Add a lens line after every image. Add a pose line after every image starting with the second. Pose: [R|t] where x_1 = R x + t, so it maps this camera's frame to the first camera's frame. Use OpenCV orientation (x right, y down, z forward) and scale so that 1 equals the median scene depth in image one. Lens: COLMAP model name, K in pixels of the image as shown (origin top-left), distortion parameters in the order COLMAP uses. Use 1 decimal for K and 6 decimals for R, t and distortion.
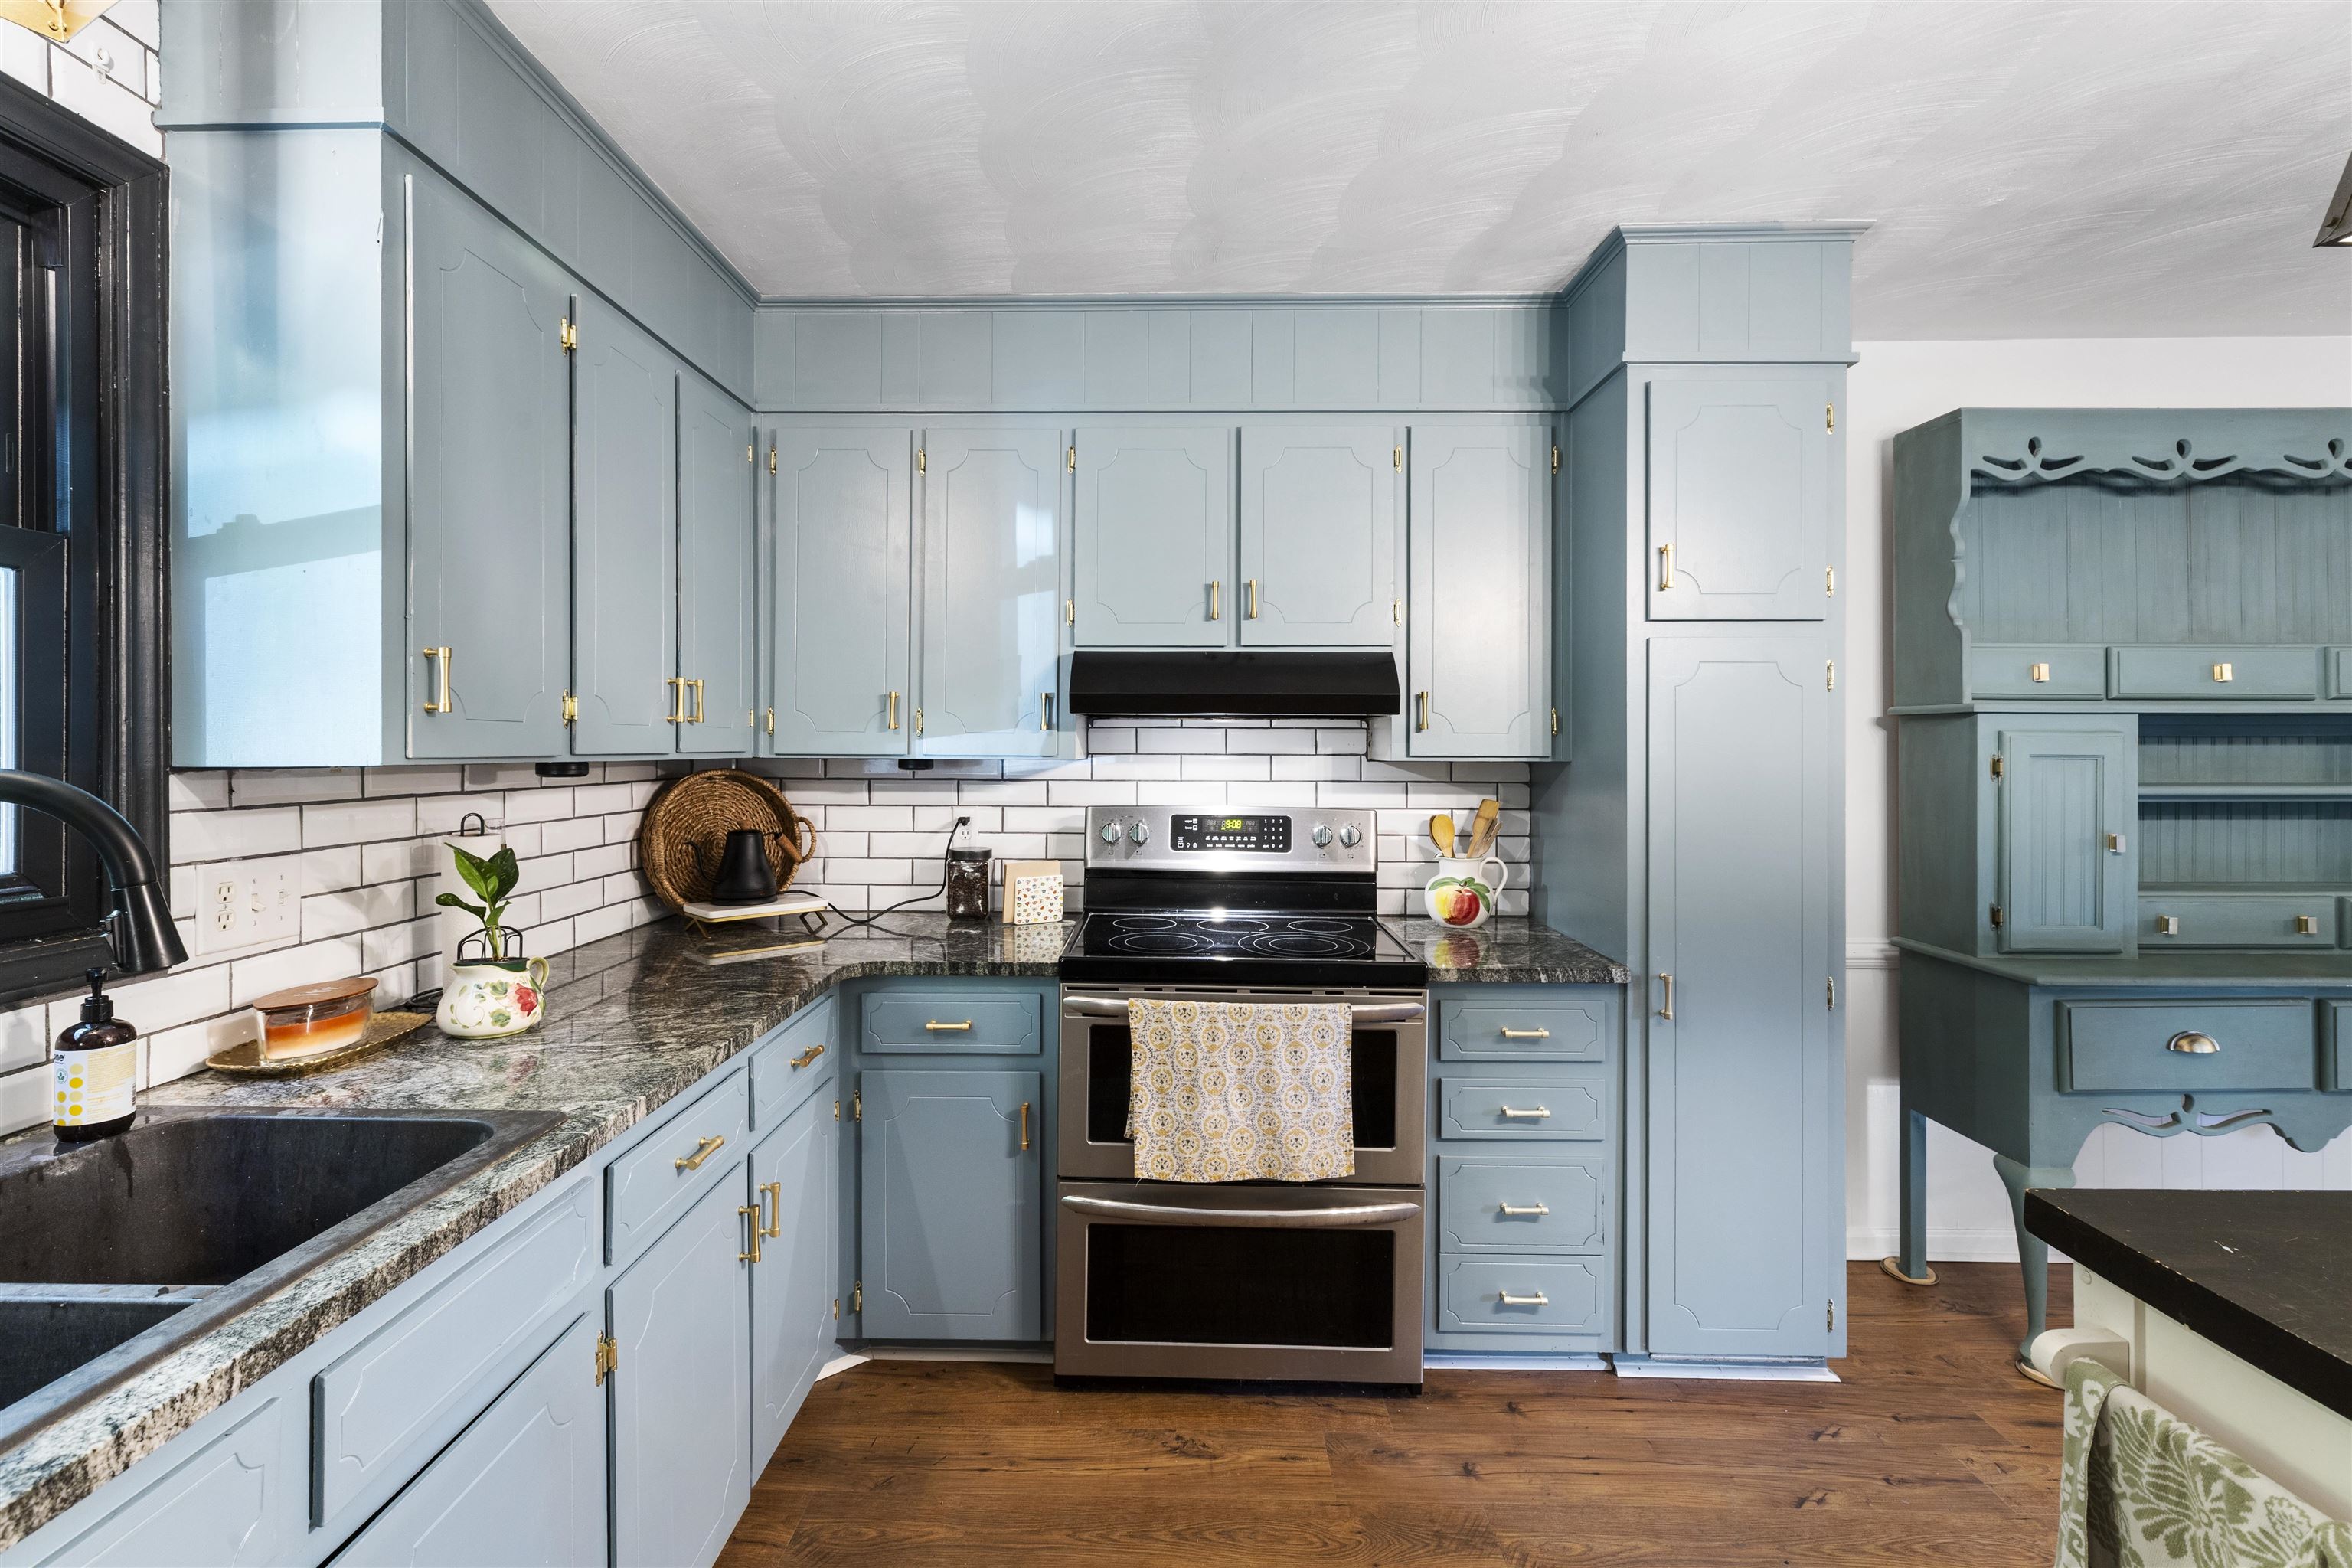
lens RADIAL K [[1062.7, 0, 1164.5], [0, 1062.7, 743.0], [0, 0, 1]] dist [0.002272, -0.000340]
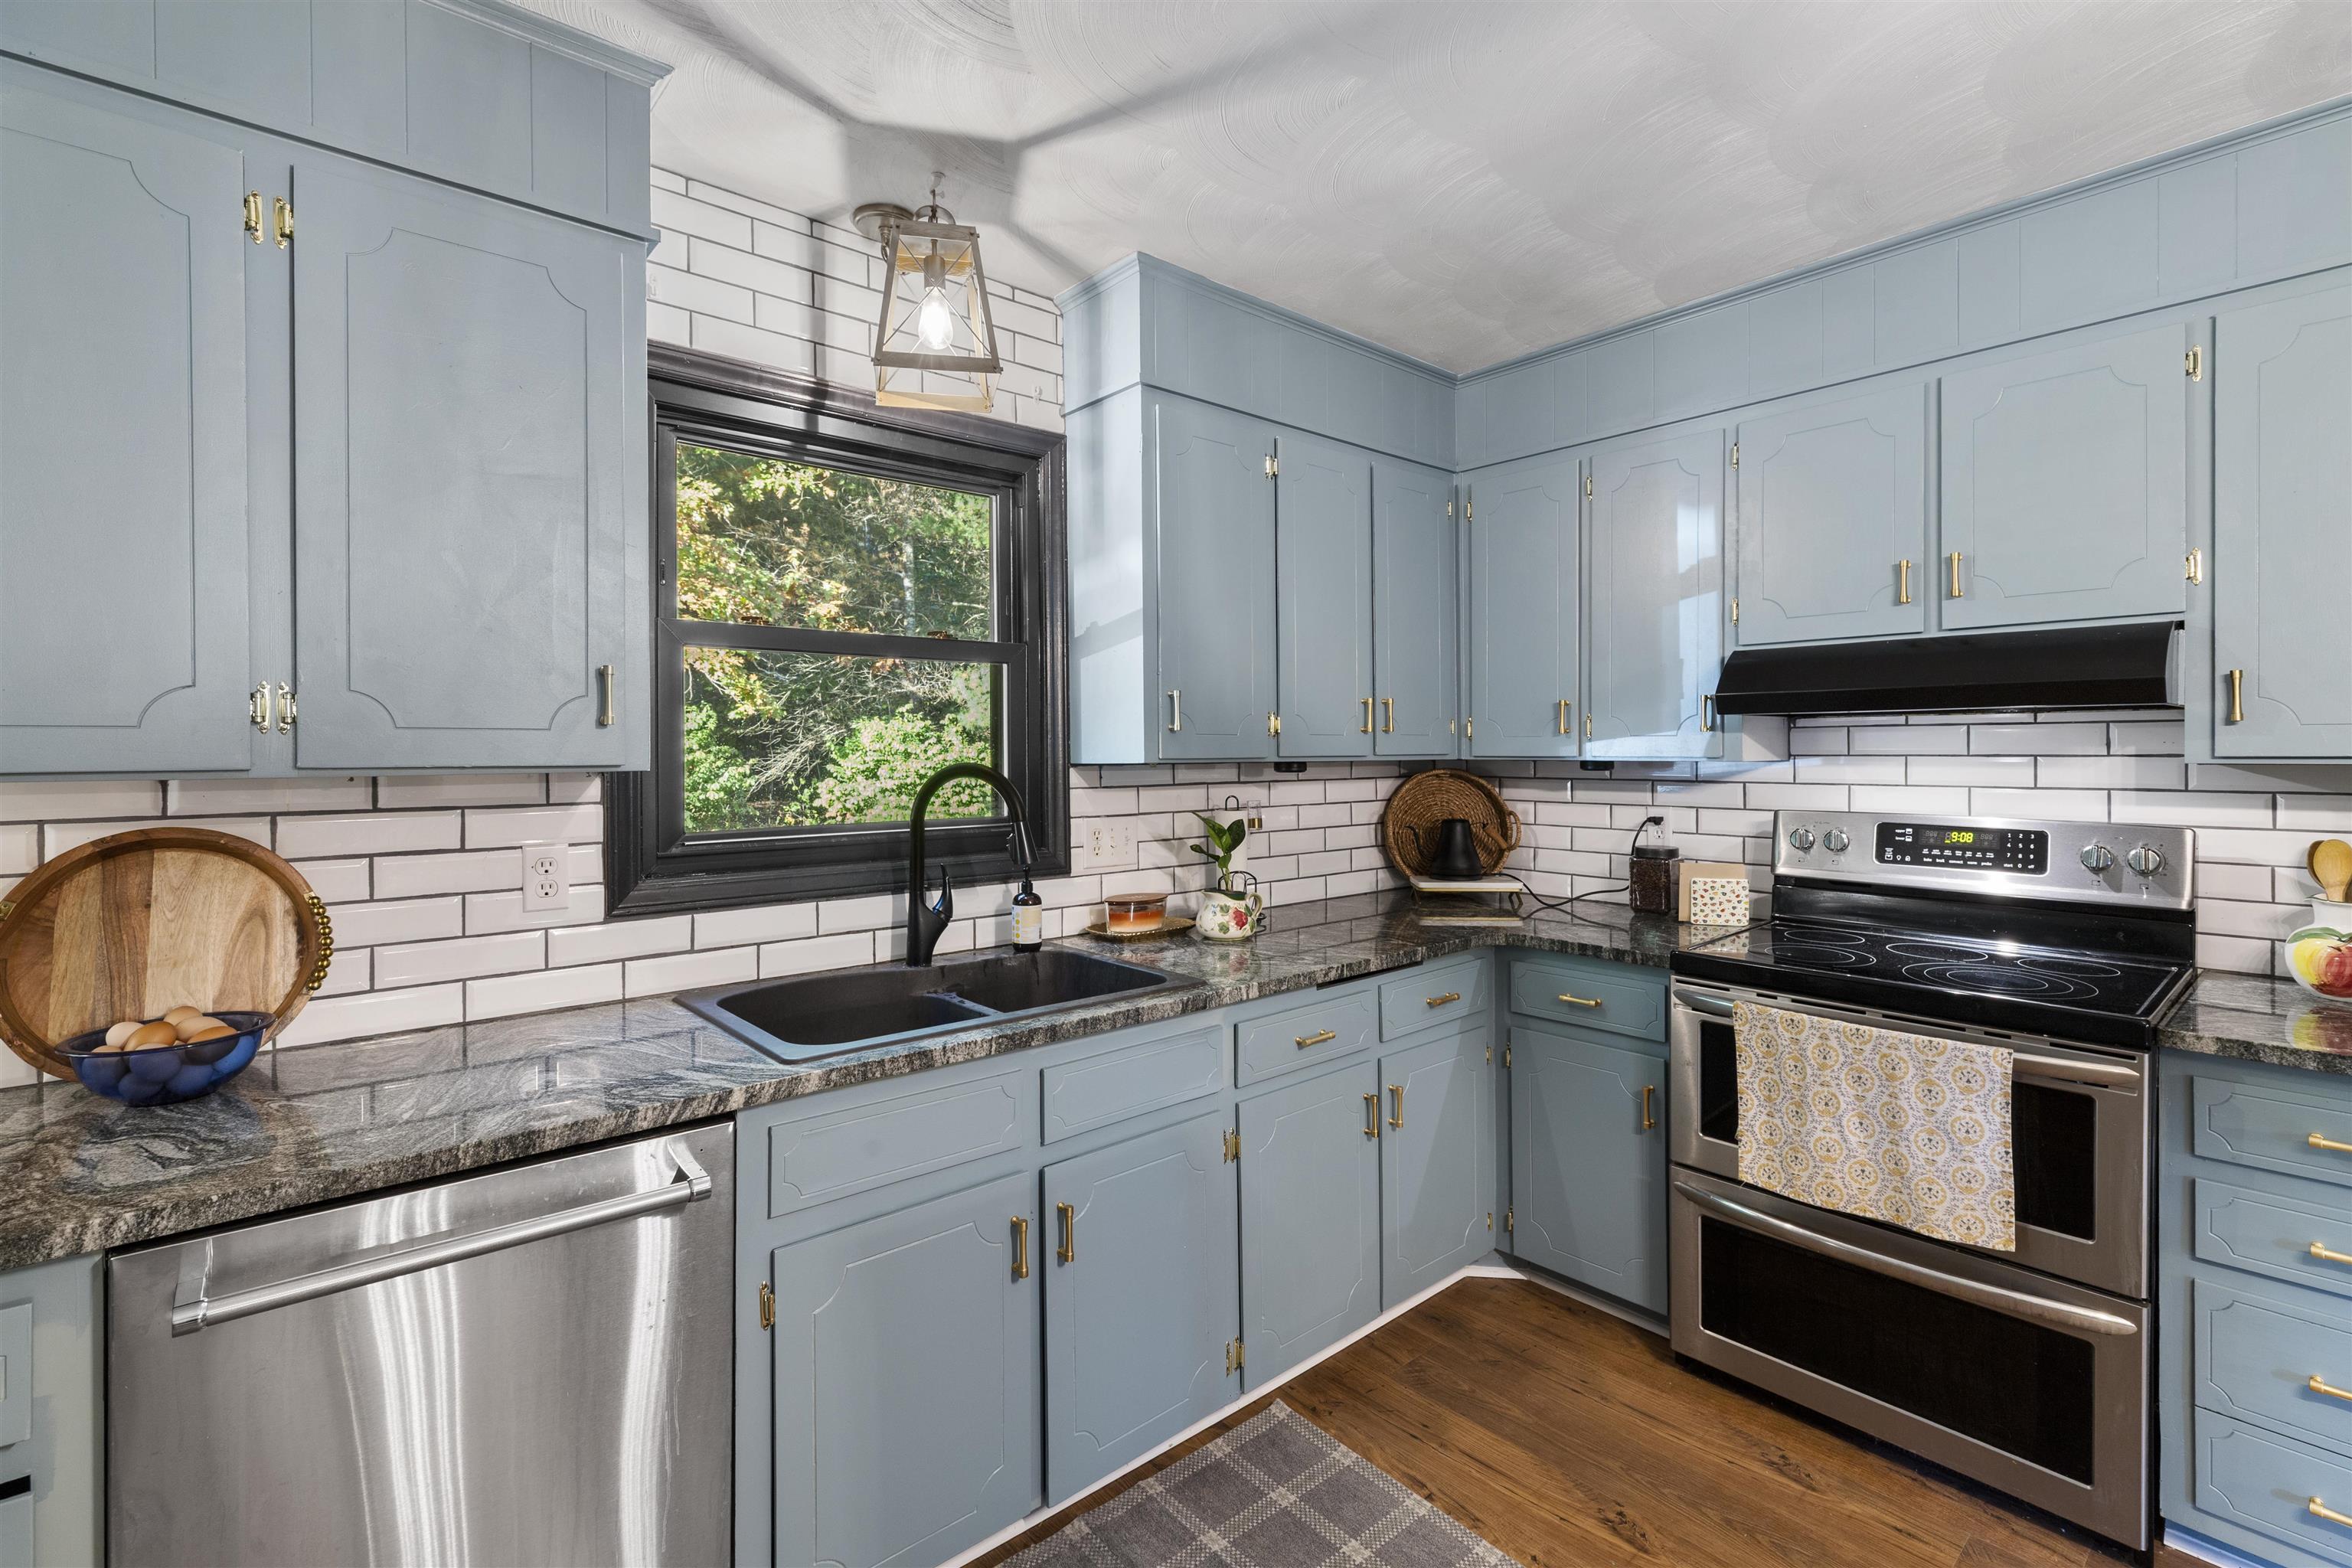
lens RADIAL K [[1057.1, 0, 1168.1], [0, 1057.1, 757.3], [0, 0, 1]] dist [0.001922, -0.000413]
pose [[0.666362, -0.001515, -0.745627, 0.312271], [0.009185, 0.999939, 0.006178, 0.001147], [0.745572, -0.010966, 0.666335, -0.050632]]
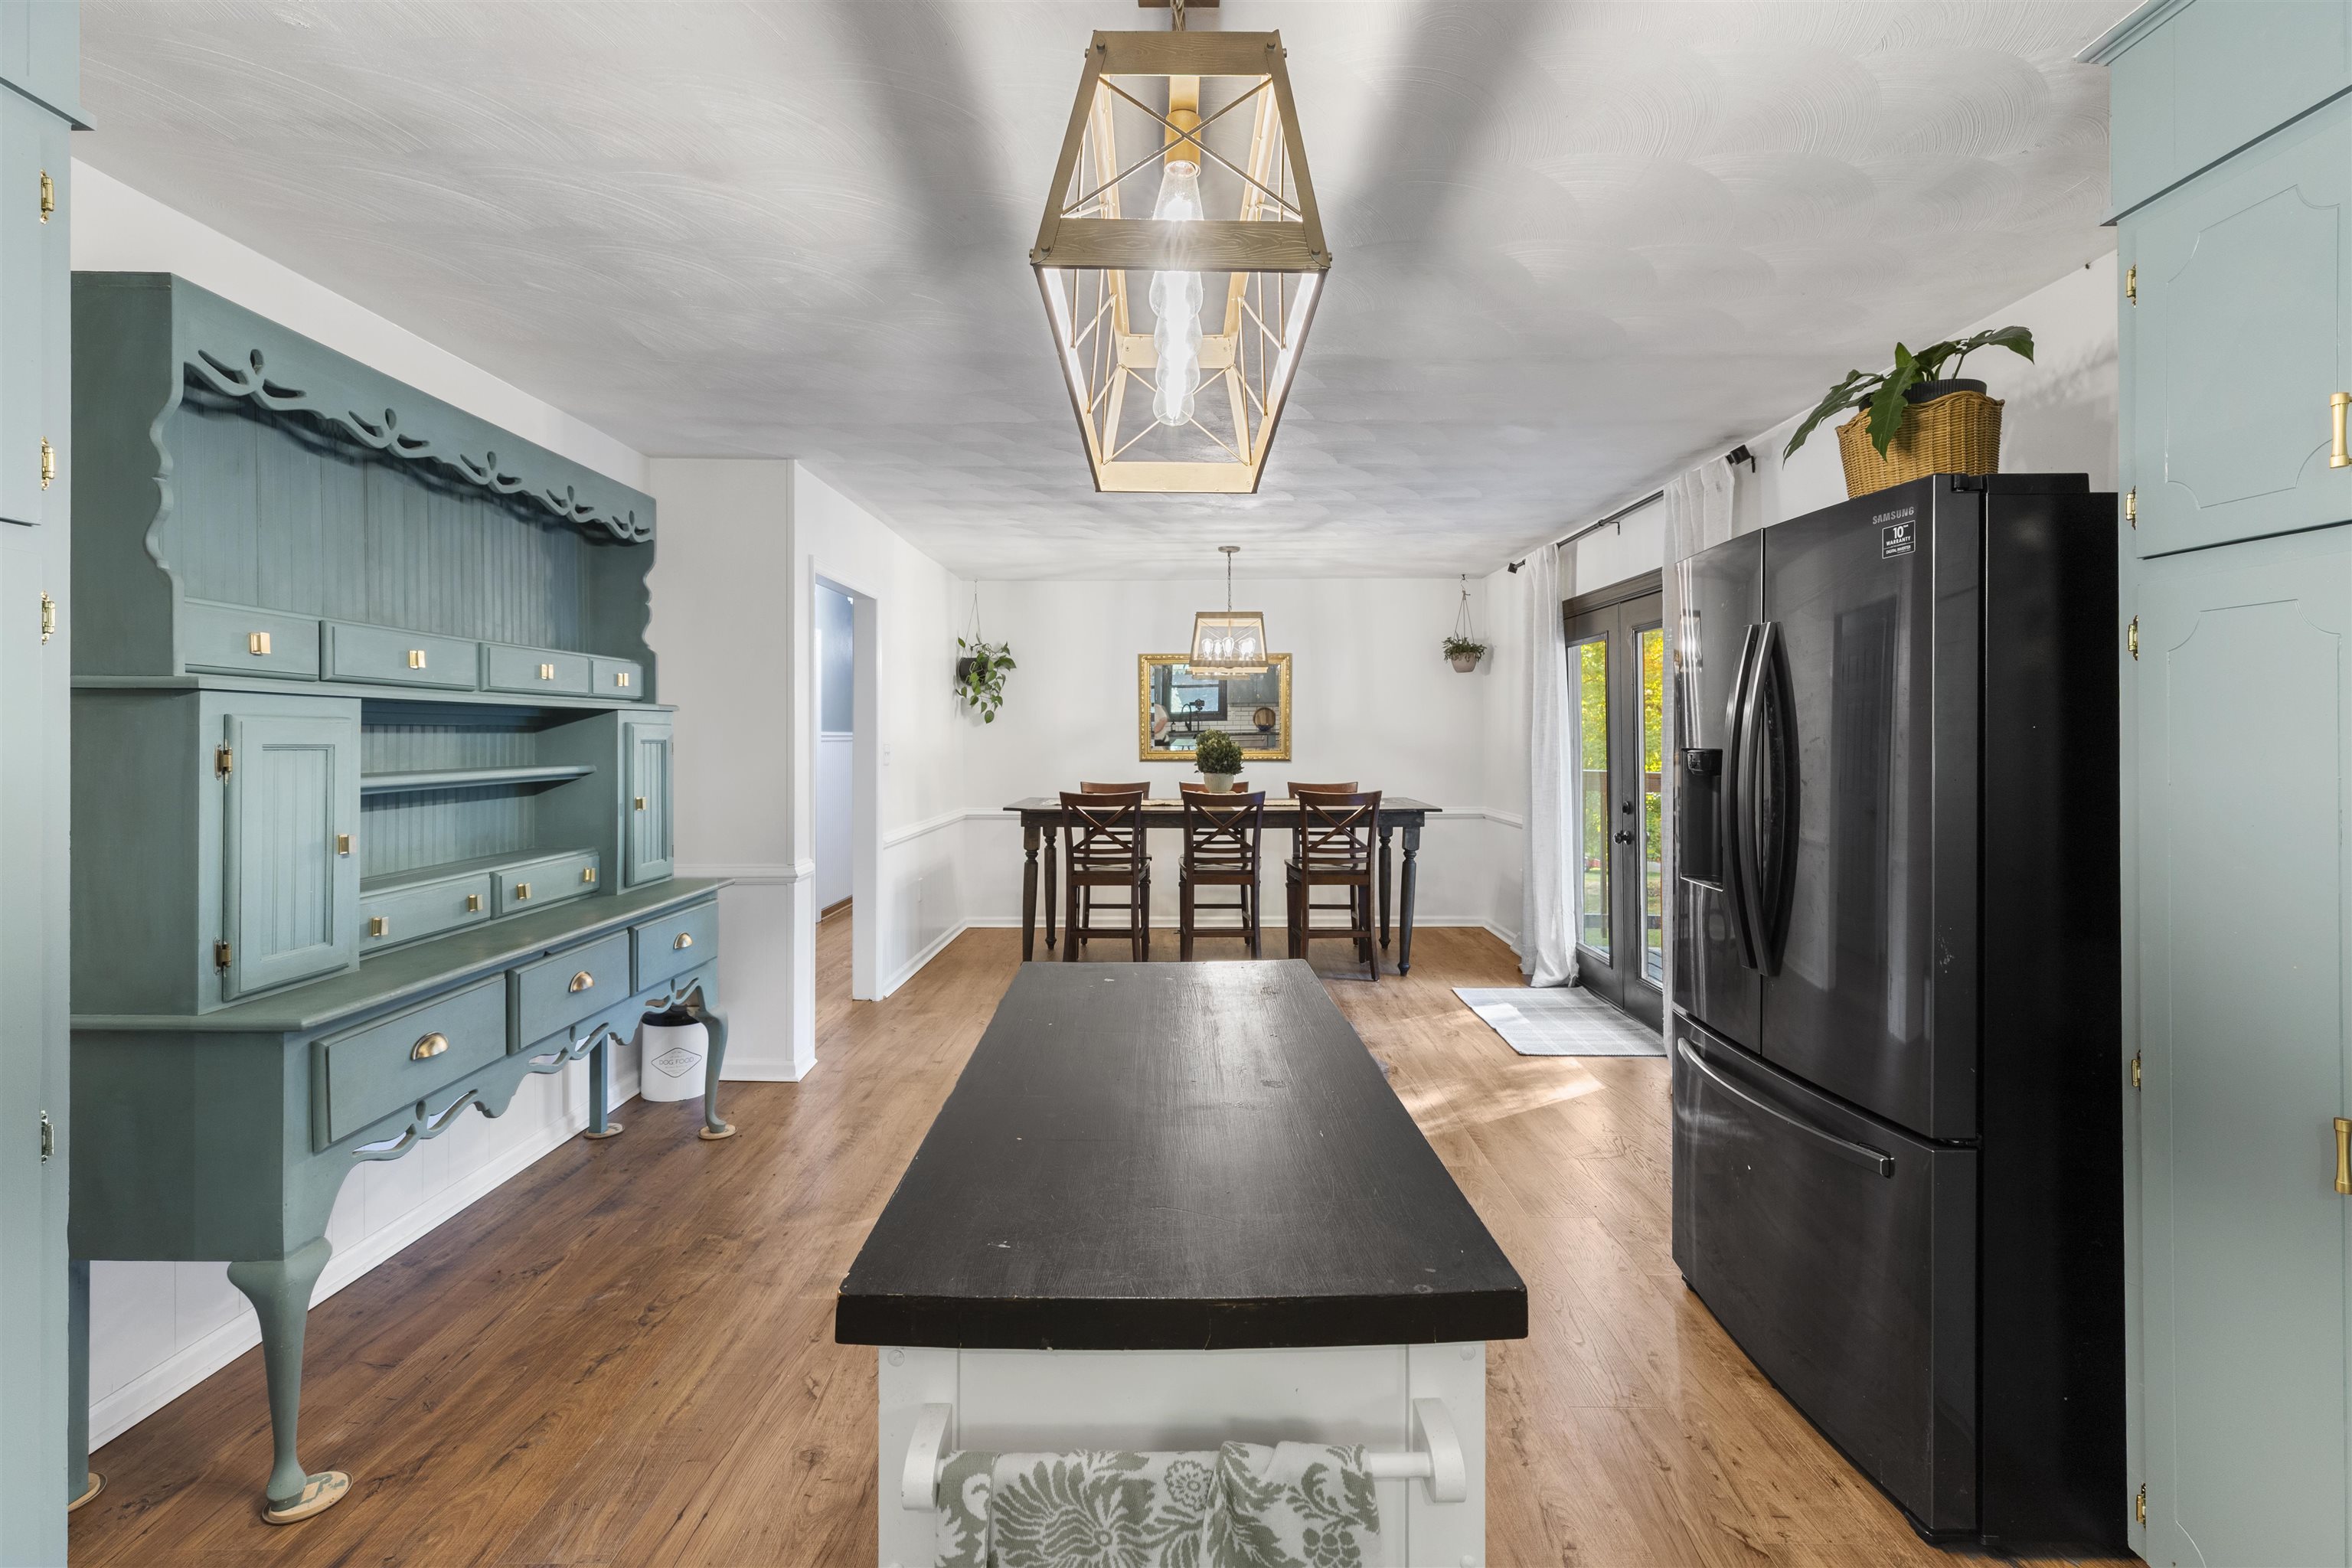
lens RADIAL K [[1063.6, 0, 1169.3], [0, 1063.6, 738.1], [0, 0, 1]] dist [0.002581, 0.000017]
pose [[-0.010126, -0.002585, 0.999945, 0.005295], [-0.005057, 0.999984, 0.002534, 0.000628], [-0.999936, -0.005031, -0.010139, 0.330347]]
